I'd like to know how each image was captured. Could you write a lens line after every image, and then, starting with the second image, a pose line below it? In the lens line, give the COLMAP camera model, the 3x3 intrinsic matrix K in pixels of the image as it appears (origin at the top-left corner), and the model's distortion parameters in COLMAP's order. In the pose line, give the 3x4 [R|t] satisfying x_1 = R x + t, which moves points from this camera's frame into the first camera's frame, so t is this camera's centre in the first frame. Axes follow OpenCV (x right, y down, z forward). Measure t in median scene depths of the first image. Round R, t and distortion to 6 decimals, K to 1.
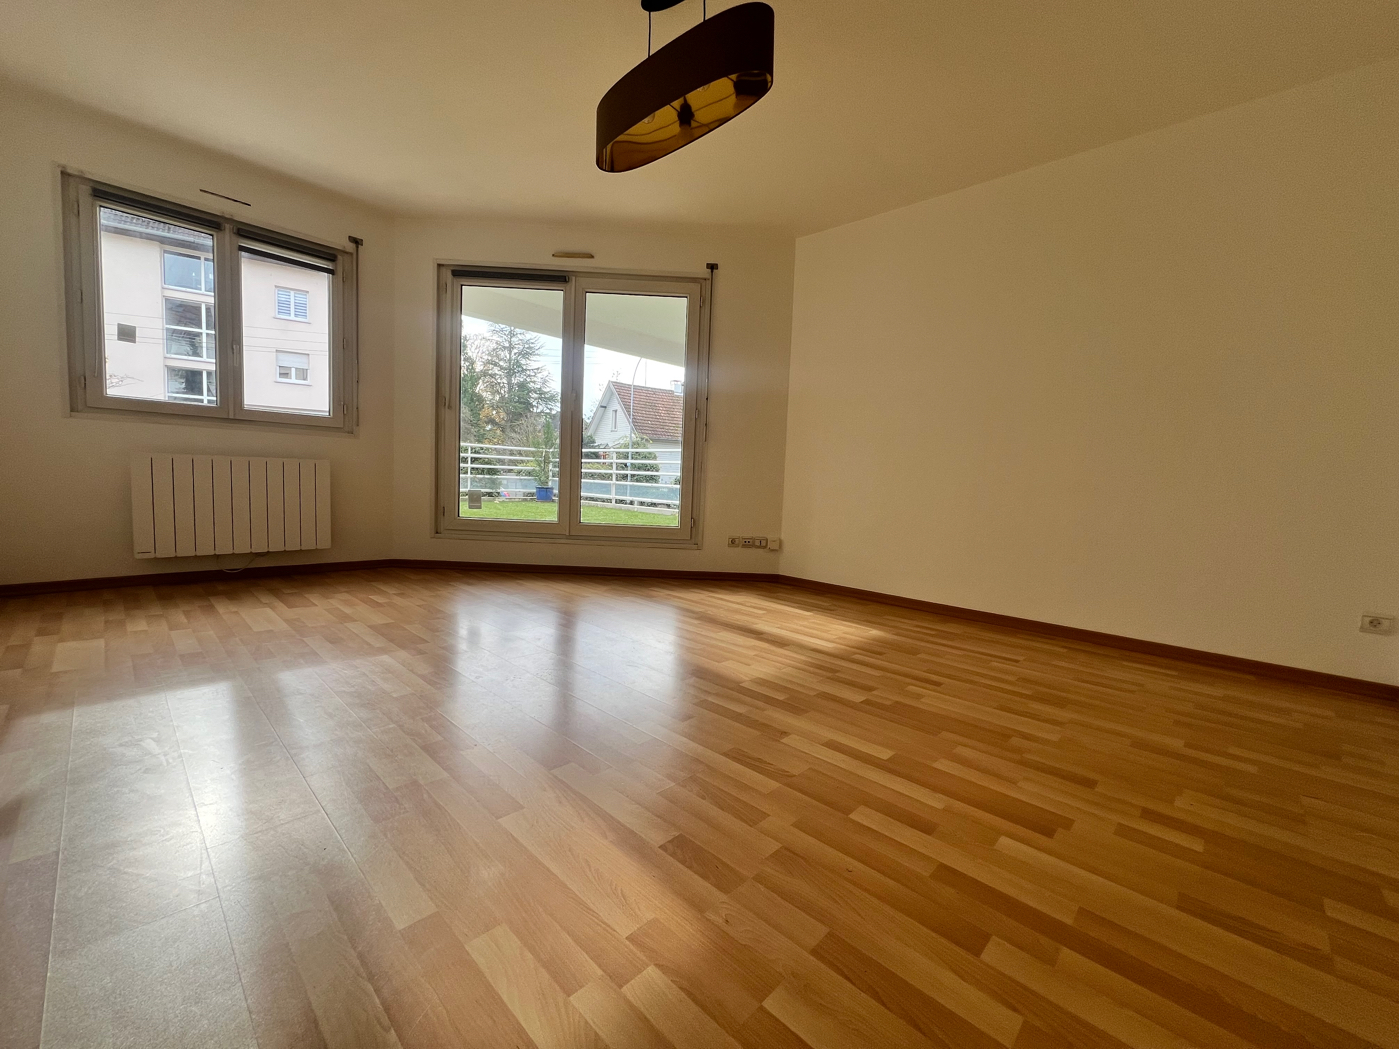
lens RADIAL K [[570.9, 0, 699.5], [0, 570.9, 524.5], [0, 0, 1]] dist [-0.002953, 0.000416]
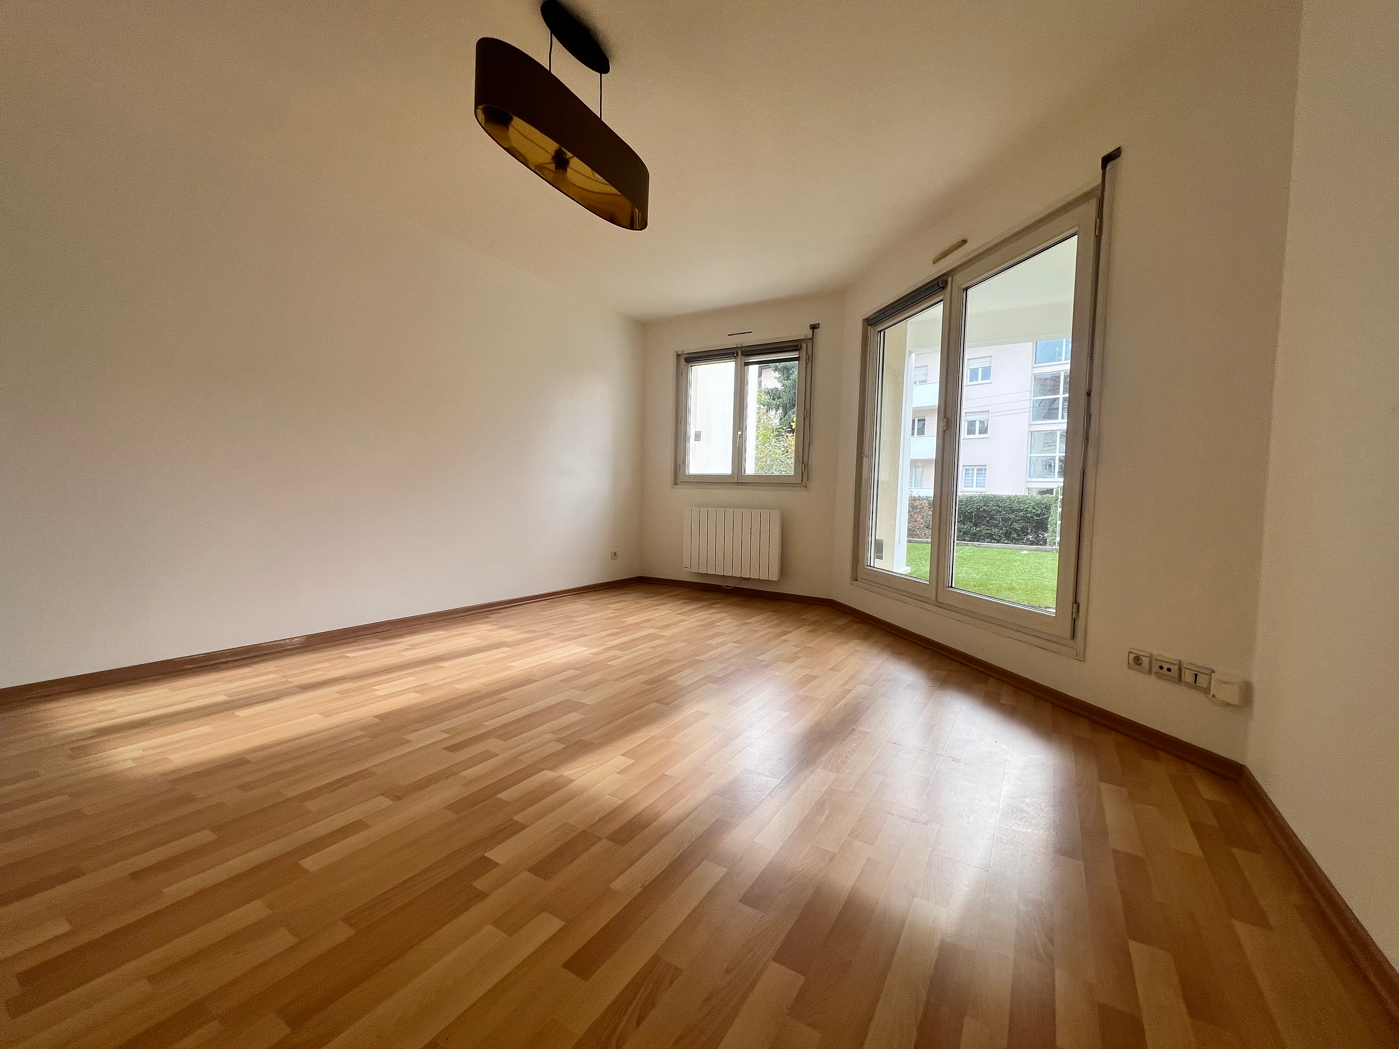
lens RADIAL K [[570.9, 0, 699.5], [0, 570.9, 524.5], [0, 0, 1]] dist [-0.002953, 0.000416]
pose [[0.207216, 0.012850, -0.978211, 0.635432], [-0.096812, 0.995275, -0.007434, -0.065584], [0.973493, 0.096243, 0.207481, 0.682798]]
